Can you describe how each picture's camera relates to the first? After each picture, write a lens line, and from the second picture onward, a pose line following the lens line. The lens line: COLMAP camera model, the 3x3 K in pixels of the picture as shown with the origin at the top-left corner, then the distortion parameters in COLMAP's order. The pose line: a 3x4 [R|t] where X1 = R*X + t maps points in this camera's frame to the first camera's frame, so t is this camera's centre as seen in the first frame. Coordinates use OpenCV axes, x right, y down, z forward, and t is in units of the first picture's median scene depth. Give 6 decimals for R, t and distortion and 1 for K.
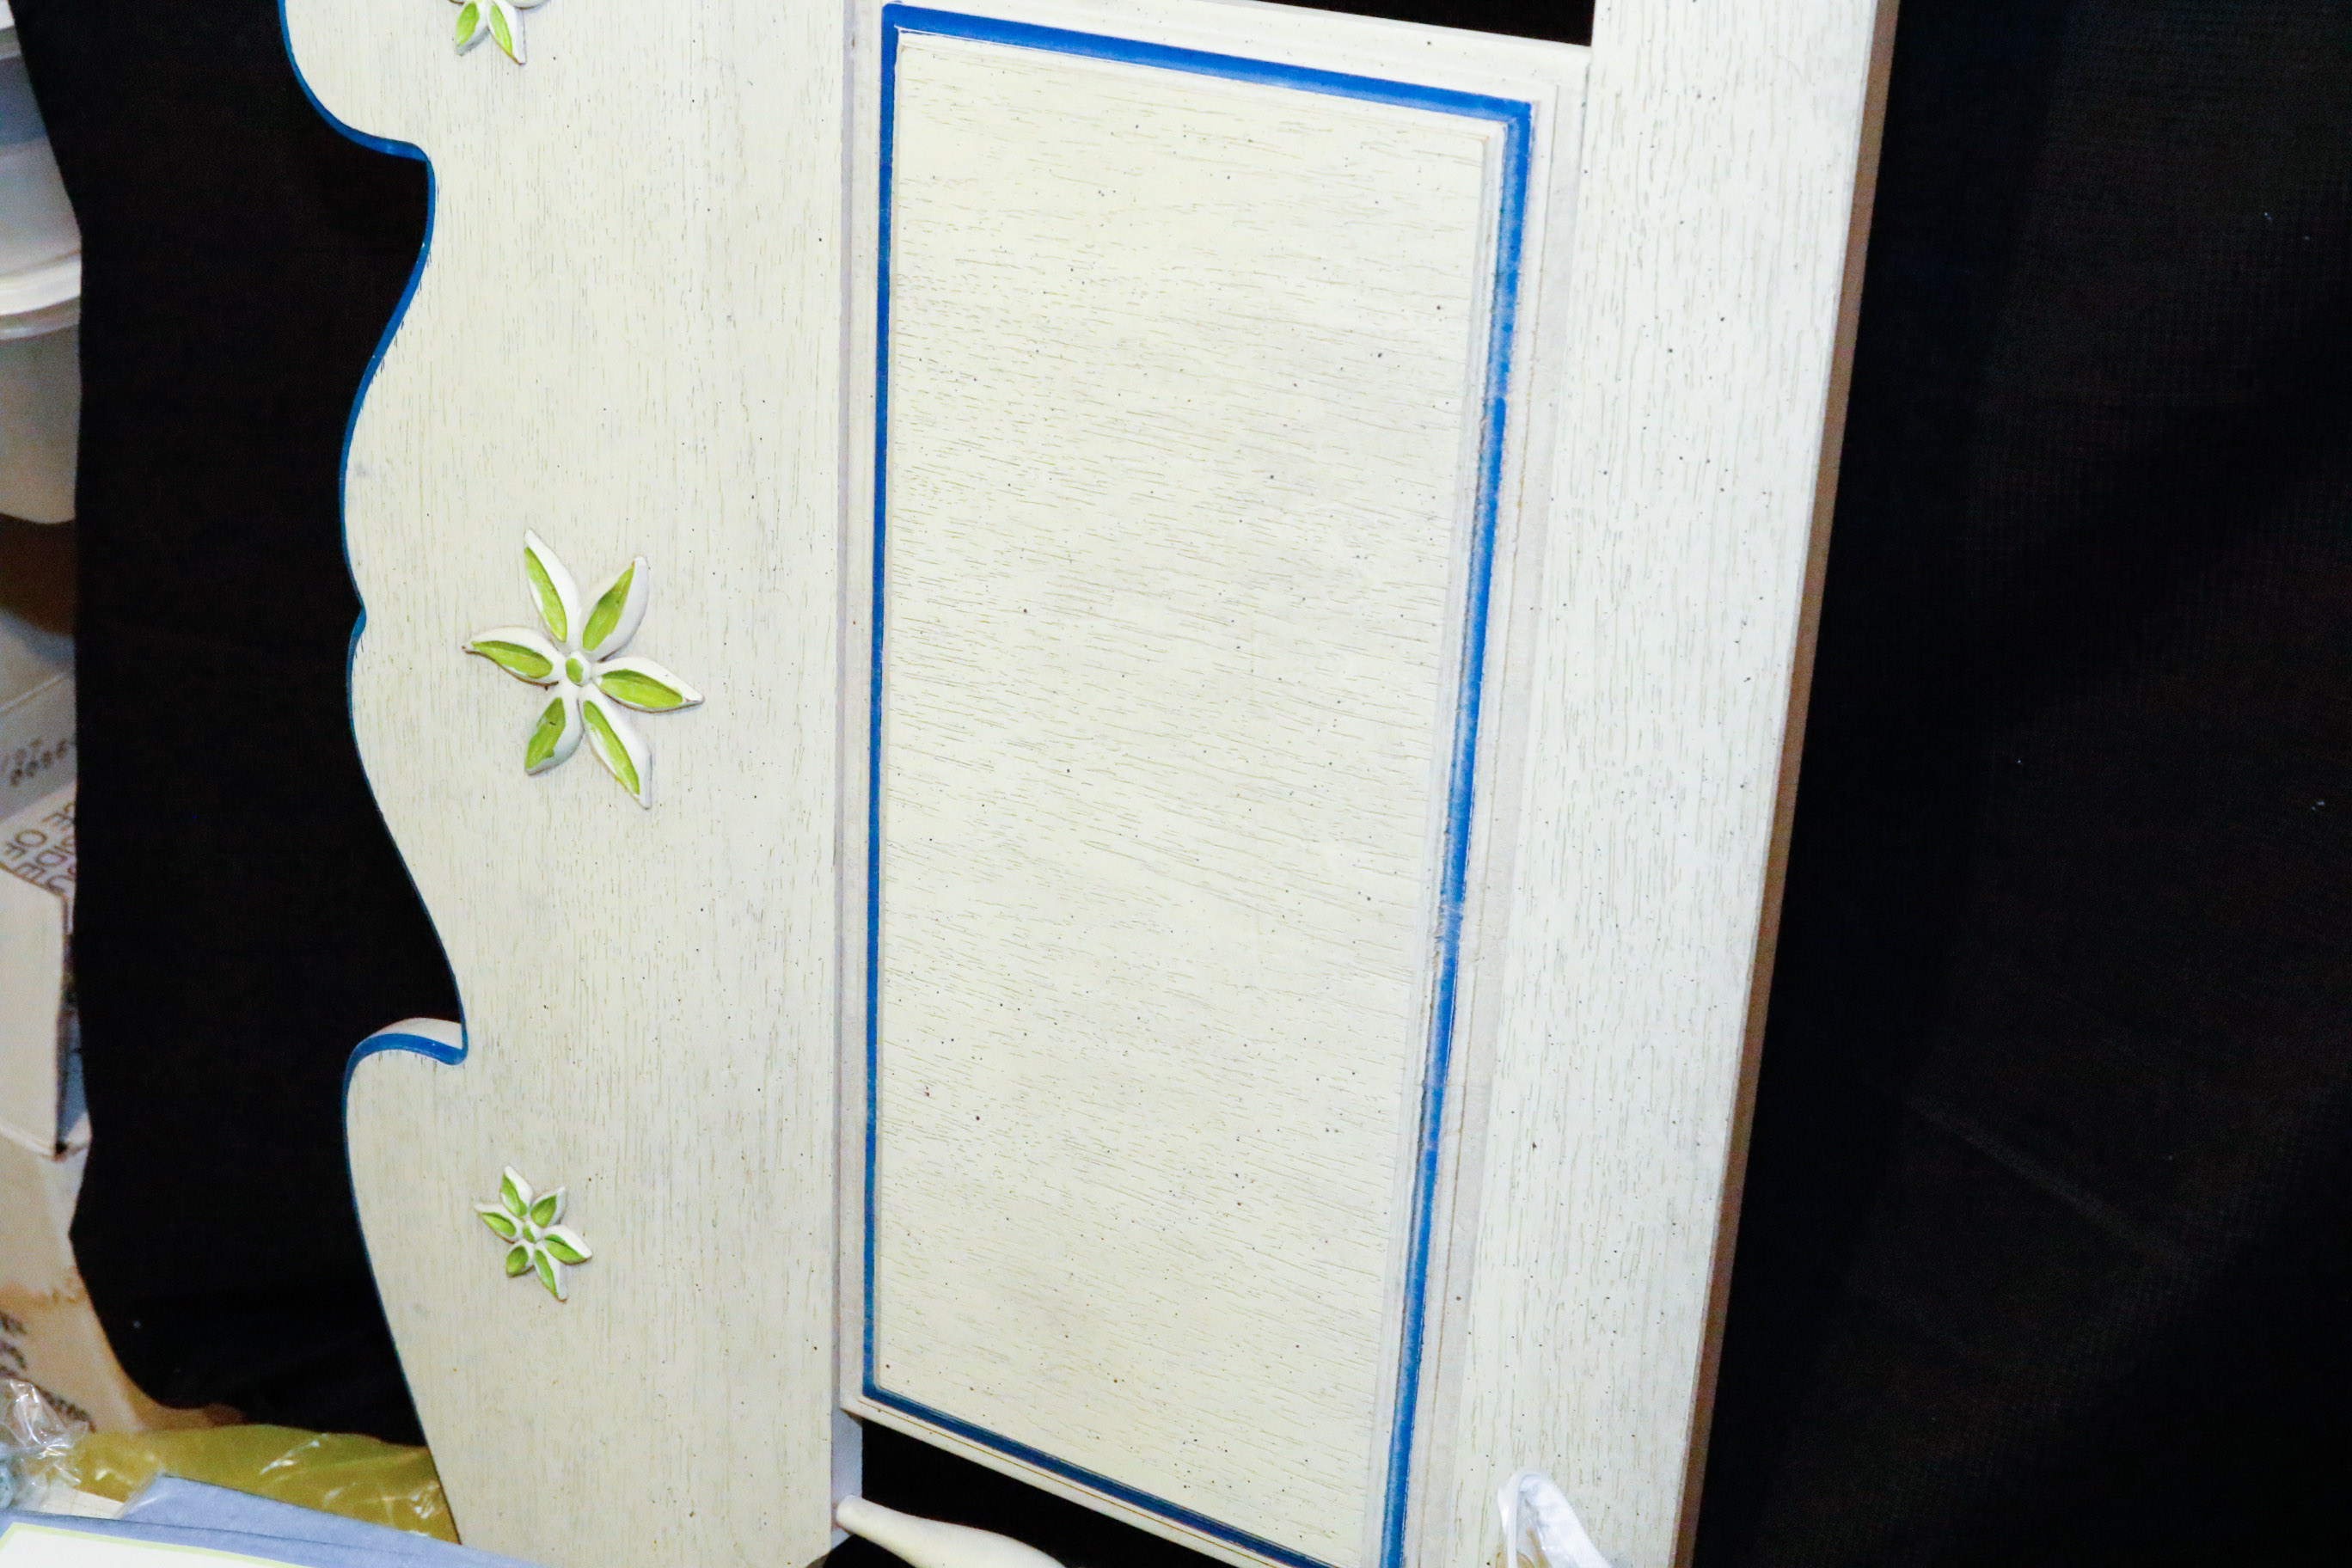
lens RADIAL K [[3268.5, 0, 1169.7], [0, 3268.5, 802.6], [0, 0, 1]] dist [-0.046311, 0.000000]
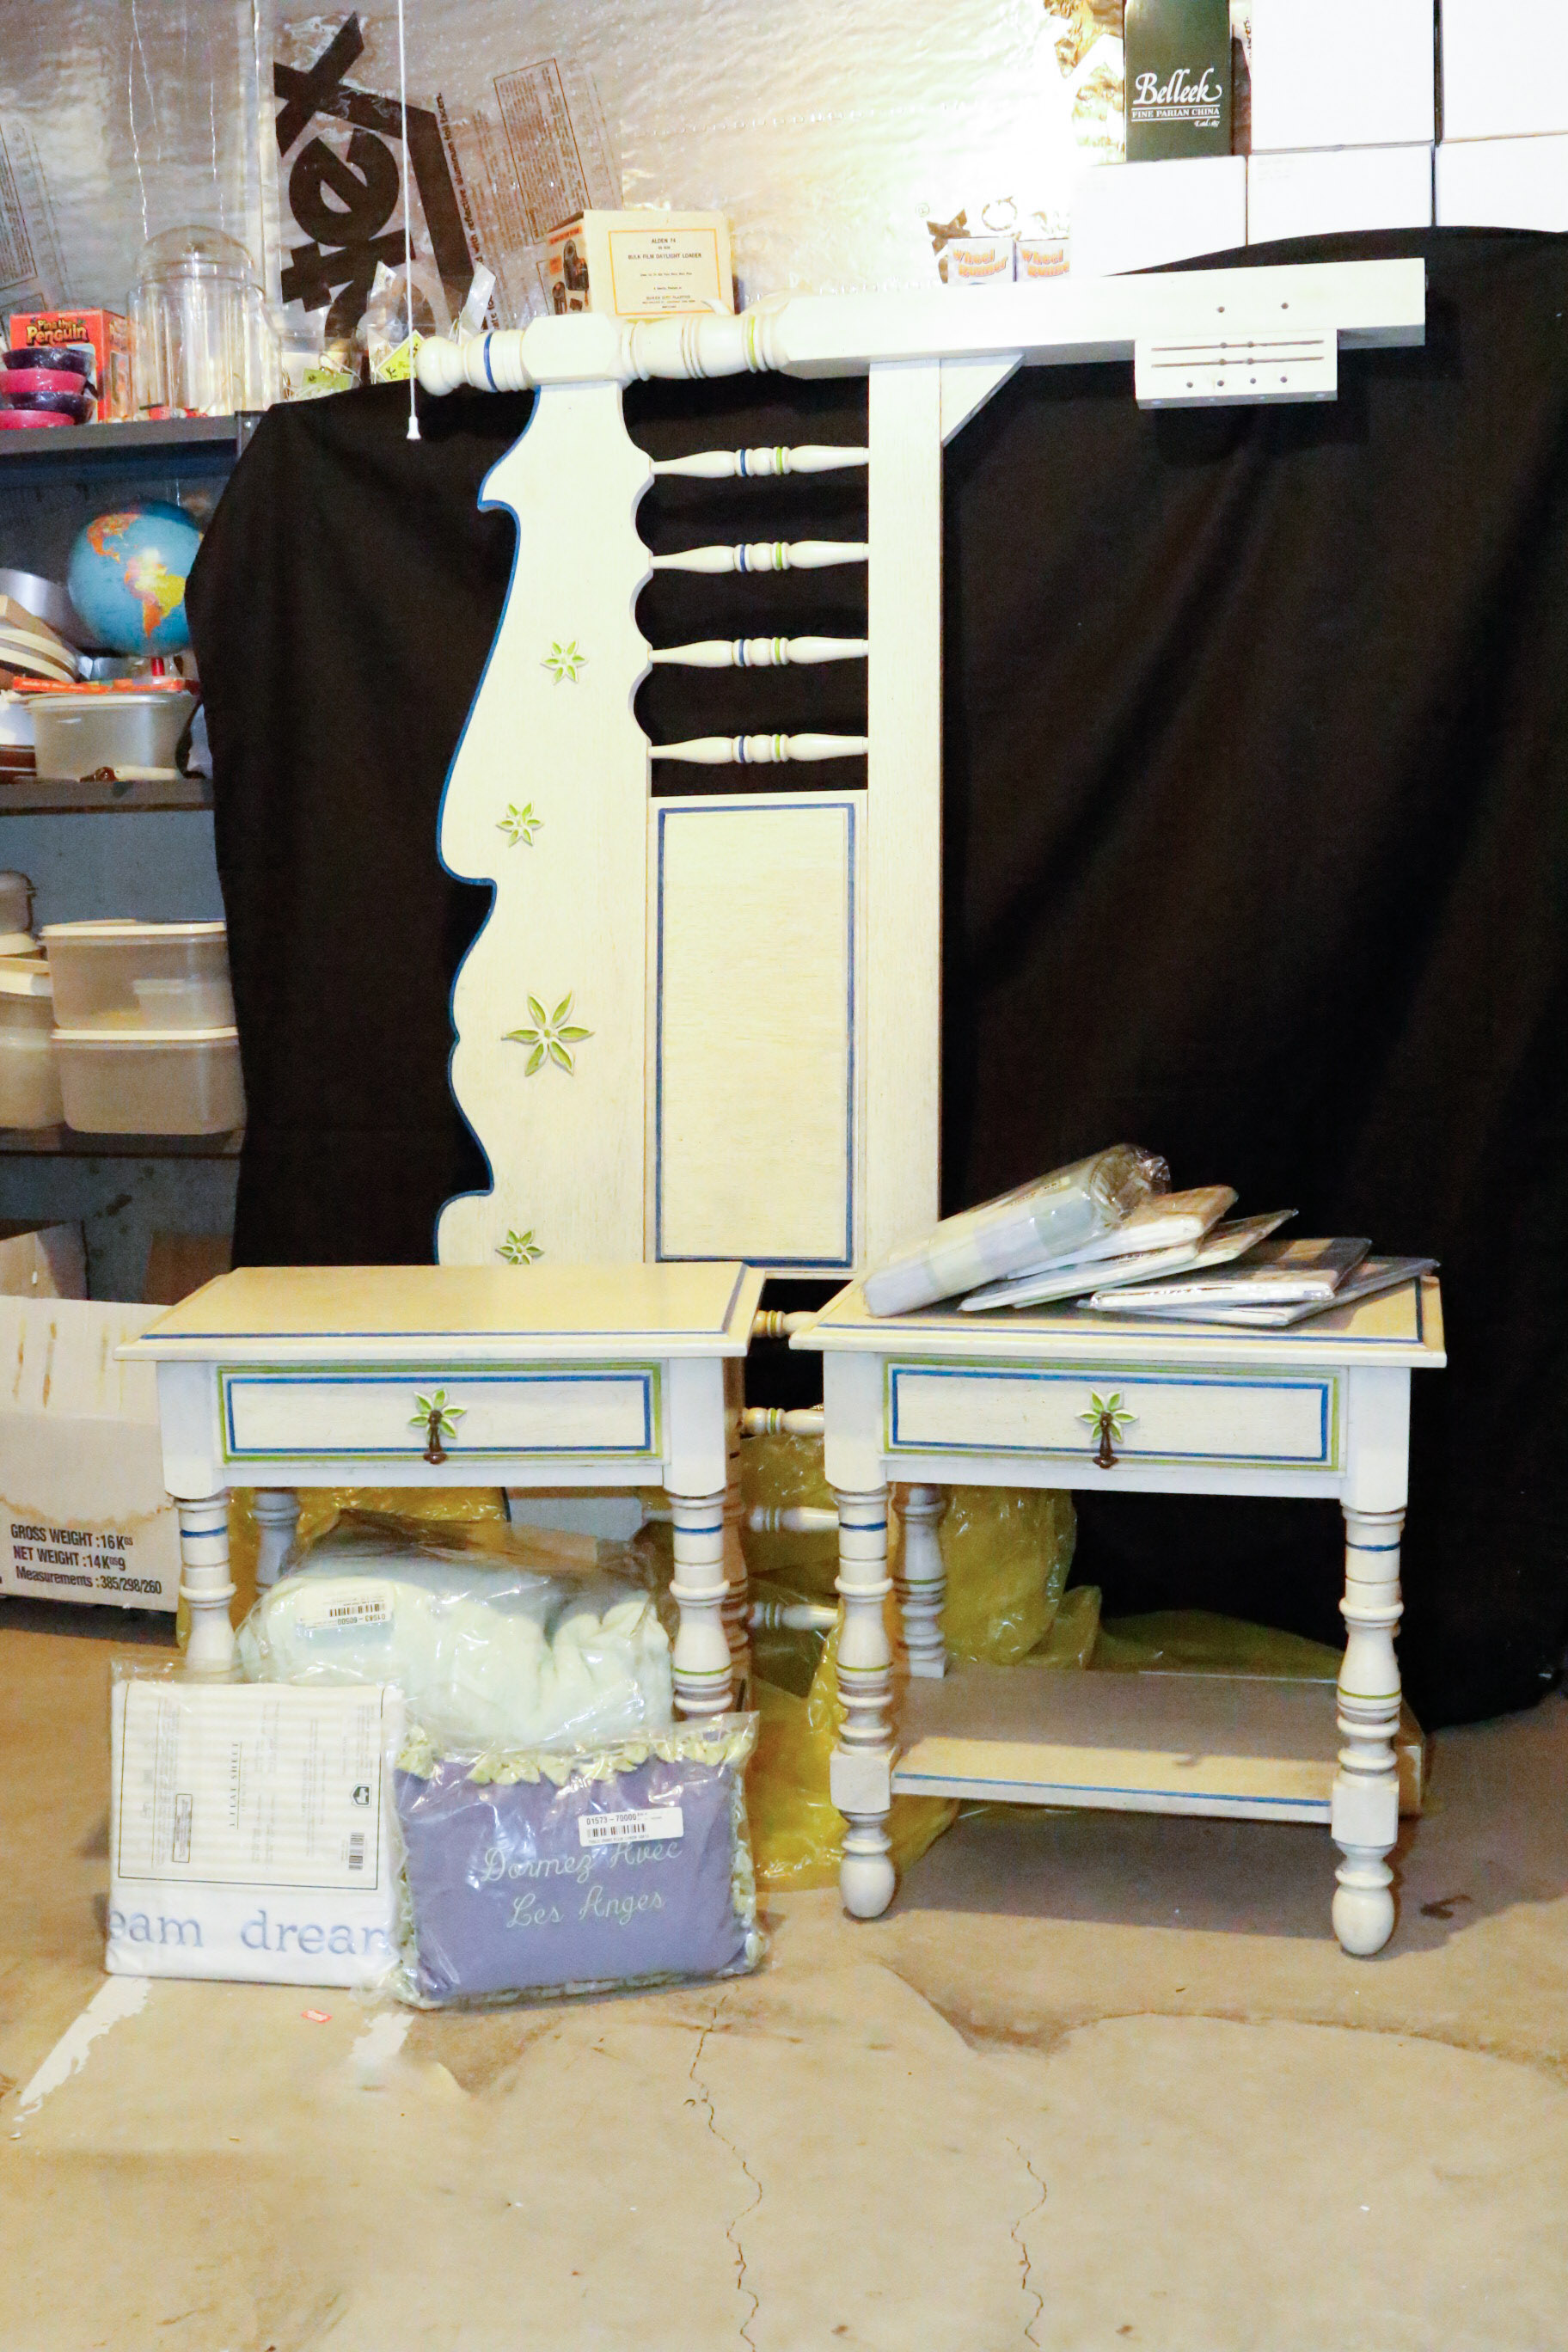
lens RADIAL K [[2511.5, 0, 785.4], [0, 2511.5, 1194.2], [0, 0, 1]] dist [-0.120025, 0.000000]
pose [[0.950048, -0.043510, 0.309055, -0.689477], [0.158399, 0.920444, -0.357341, 0.962954], [-0.268920, 0.388446, 0.881358, -1.088755]]
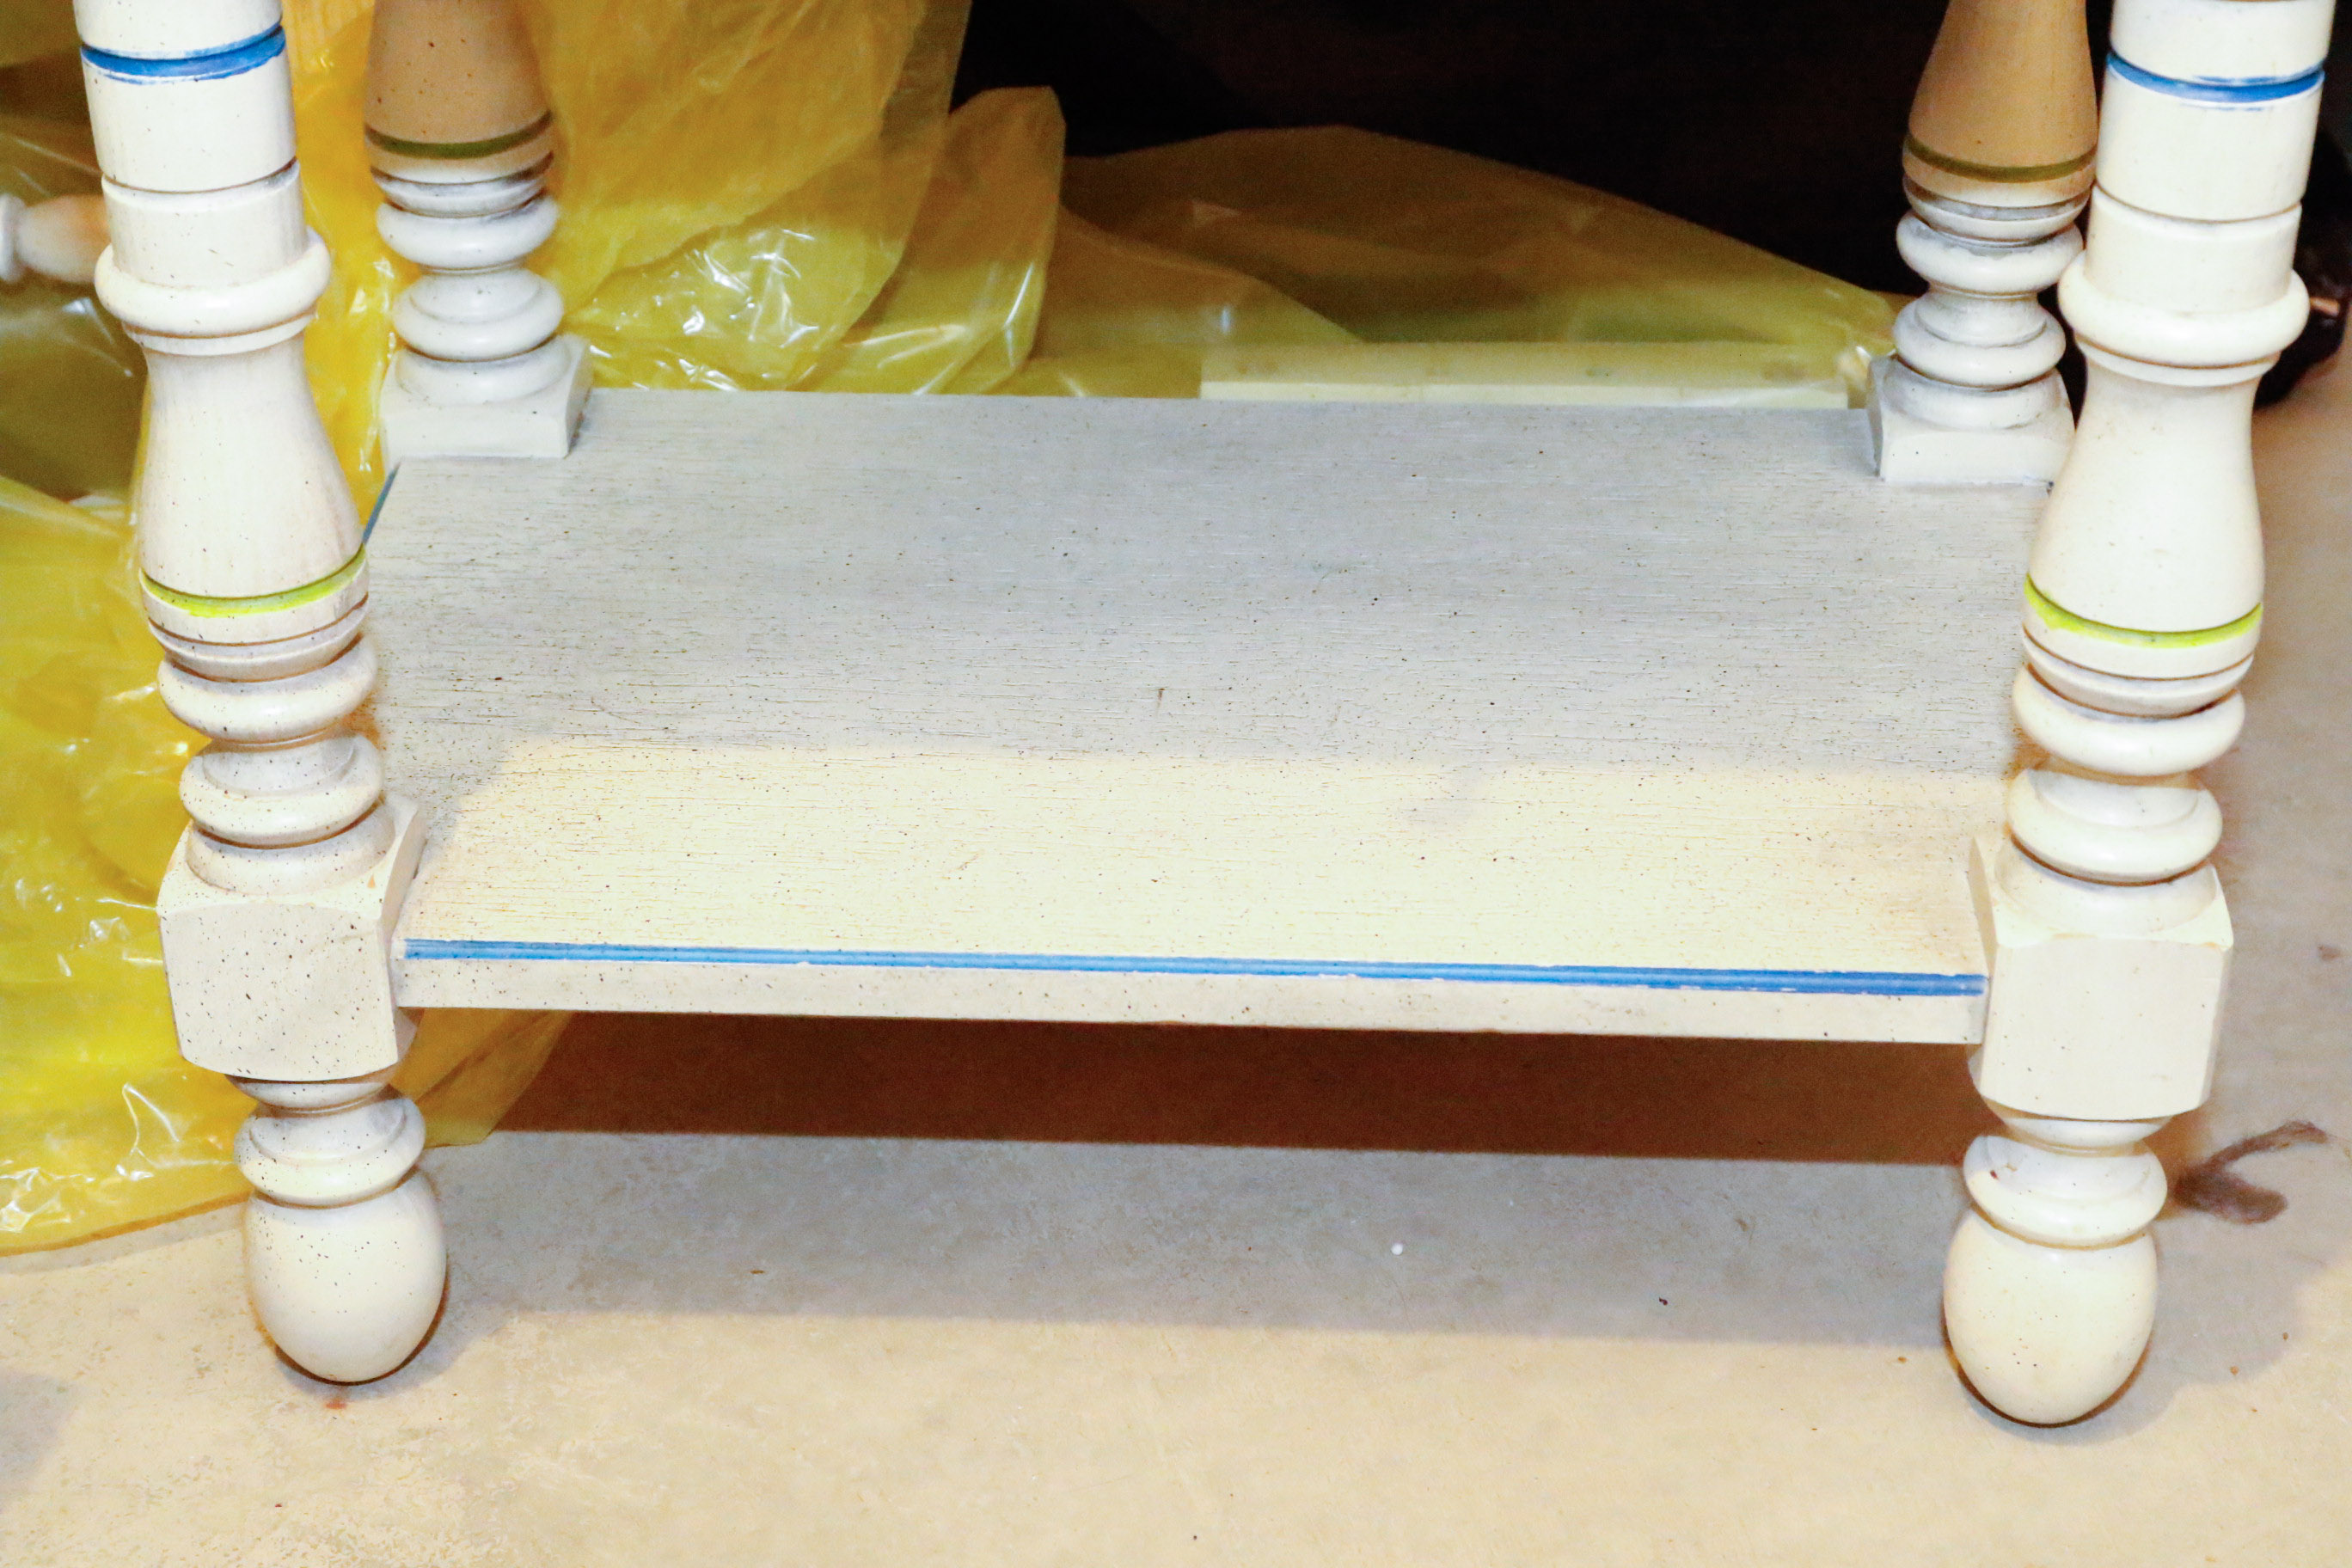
lens RADIAL K [[4159.2, 0, 1194.2], [0, 4159.2, 807.1], [0, 0, 1]] dist [0.023446, 0.000000]
pose [[0.867278, -0.246433, 0.432551, -0.259706], [0.238196, 0.968385, 0.074119, 0.644191], [-0.437141, 0.038750, 0.898558, -0.099050]]
